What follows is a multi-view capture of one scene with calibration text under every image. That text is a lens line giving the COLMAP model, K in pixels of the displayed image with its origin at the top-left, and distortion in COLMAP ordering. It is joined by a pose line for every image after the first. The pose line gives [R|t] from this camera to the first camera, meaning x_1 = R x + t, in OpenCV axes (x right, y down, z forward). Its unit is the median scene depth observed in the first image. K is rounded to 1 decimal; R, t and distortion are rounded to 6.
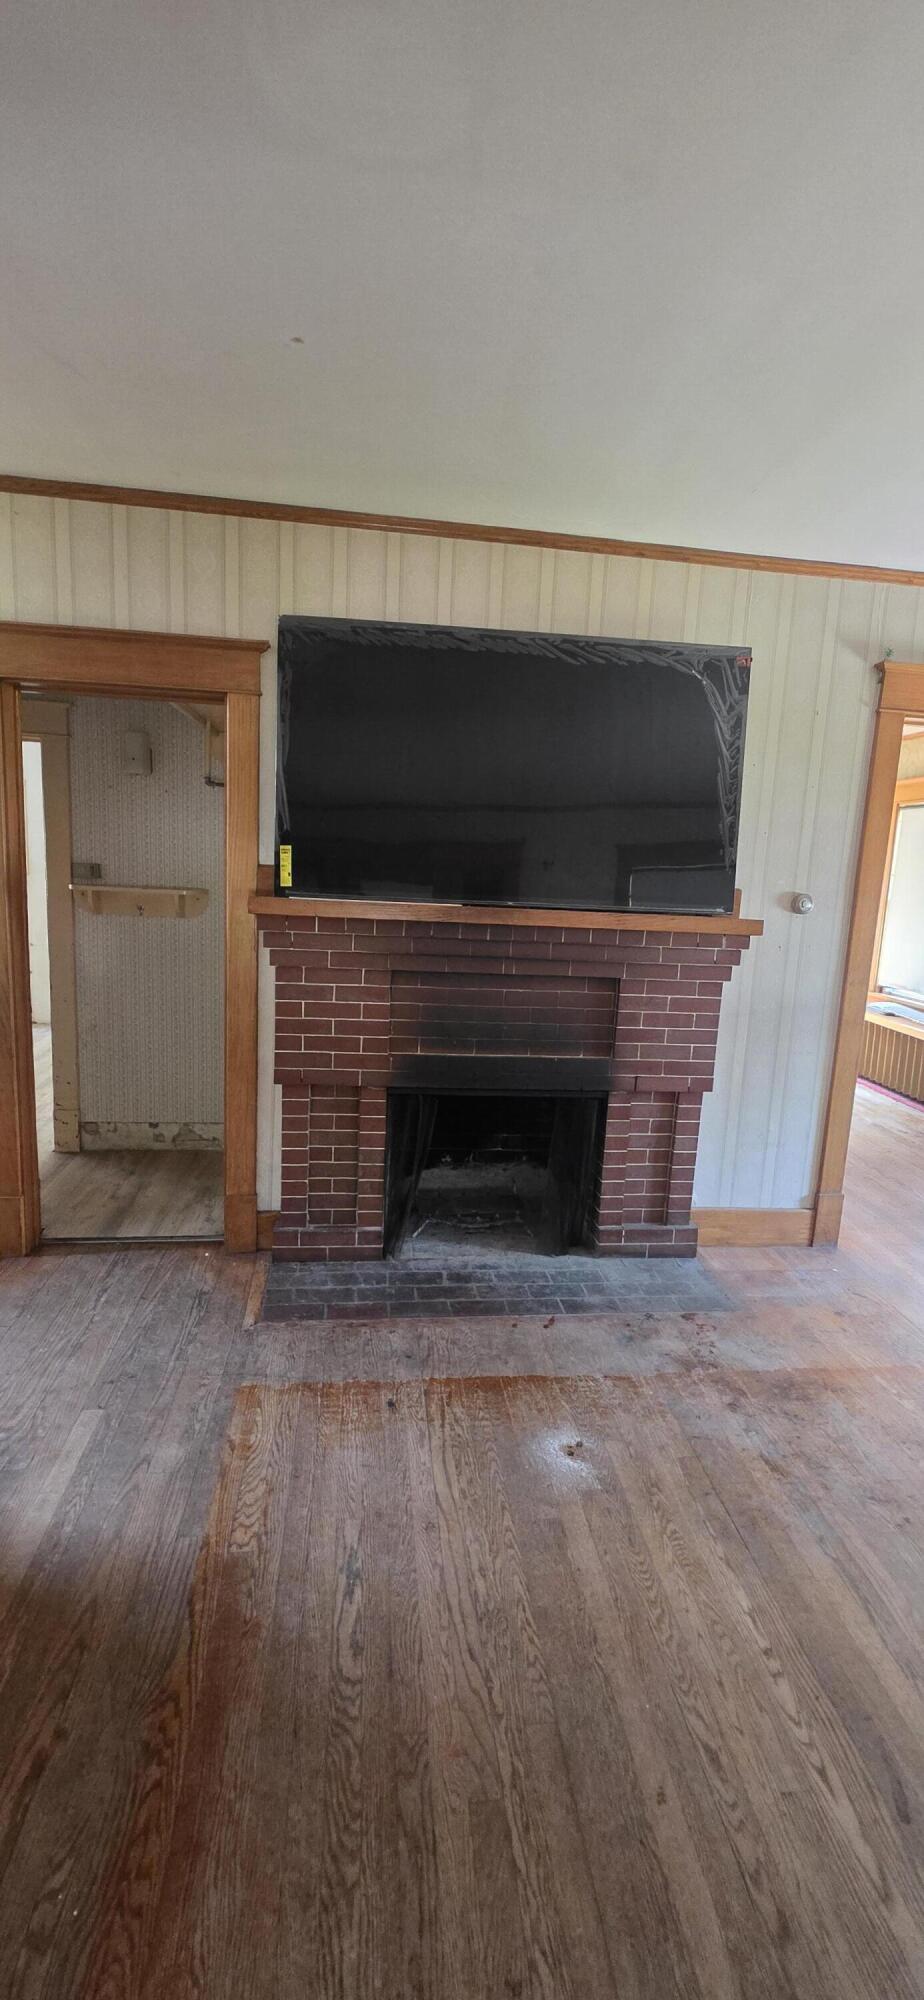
lens RADIAL K [[779.2, 0, 462.4], [0, 779.2, 997.5], [0, 0, 1]] dist [-0.001456, -0.000098]
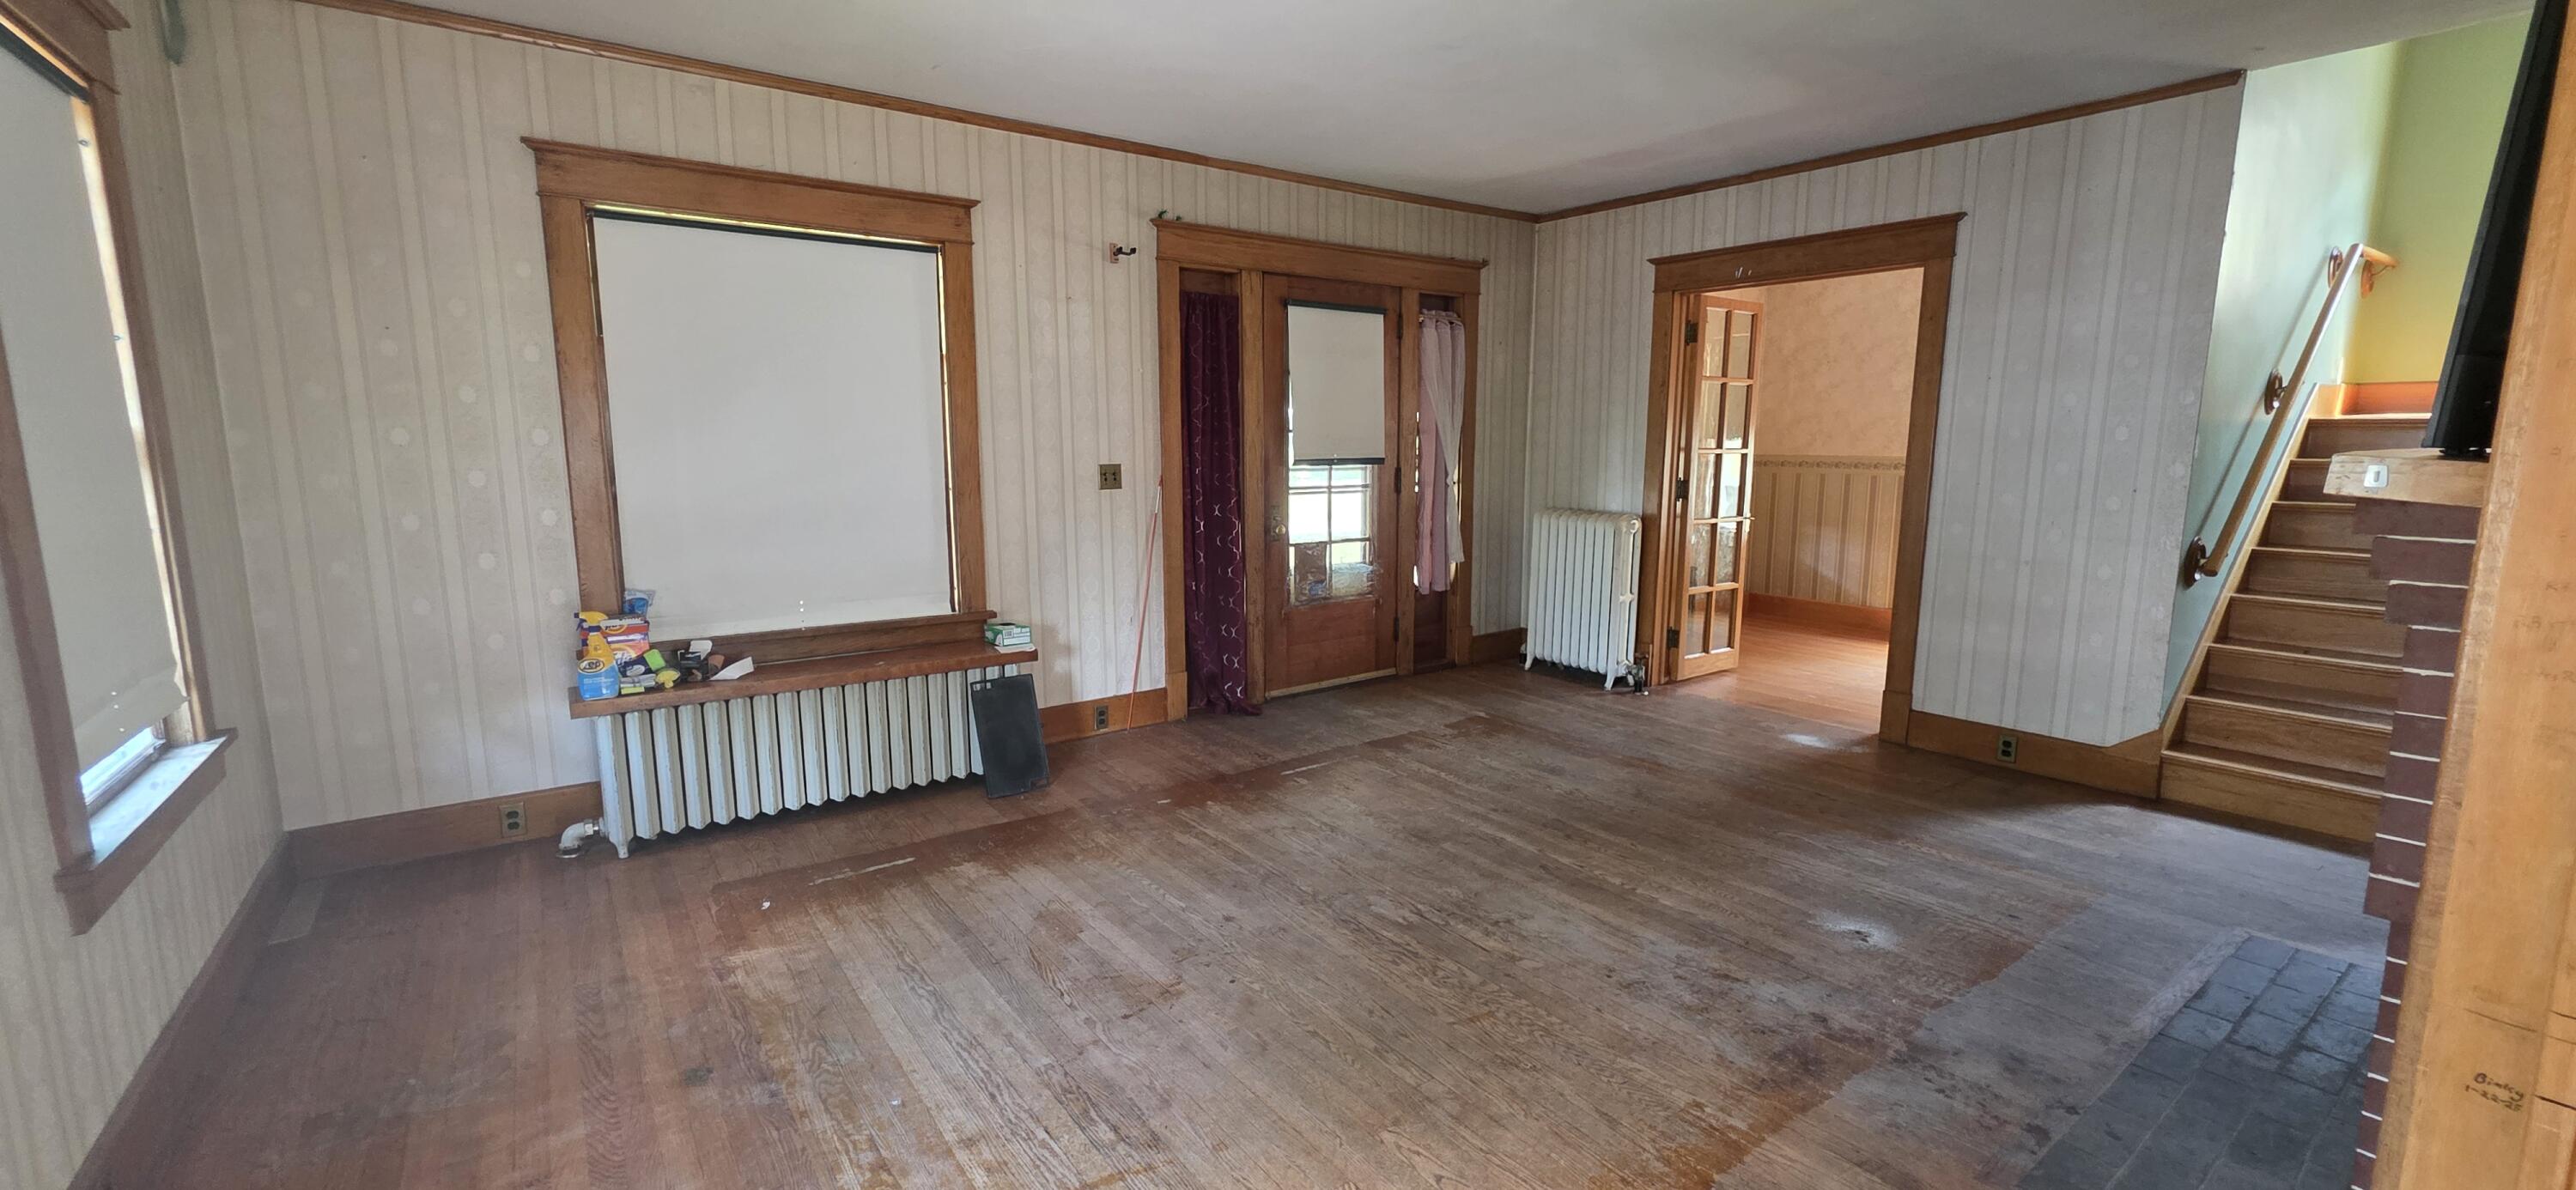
lens RADIAL K [[1003.6, 0, 1288.3], [0, 1003.6, 588.0], [0, 0, 1]] dist [-0.001456, -0.000098]
pose [[-0.869268, 0.027061, -0.493599, 1.560594], [-0.118189, 0.958166, 0.260671, -0.138680], [0.480004, 0.284931, -0.829705, 1.715053]]
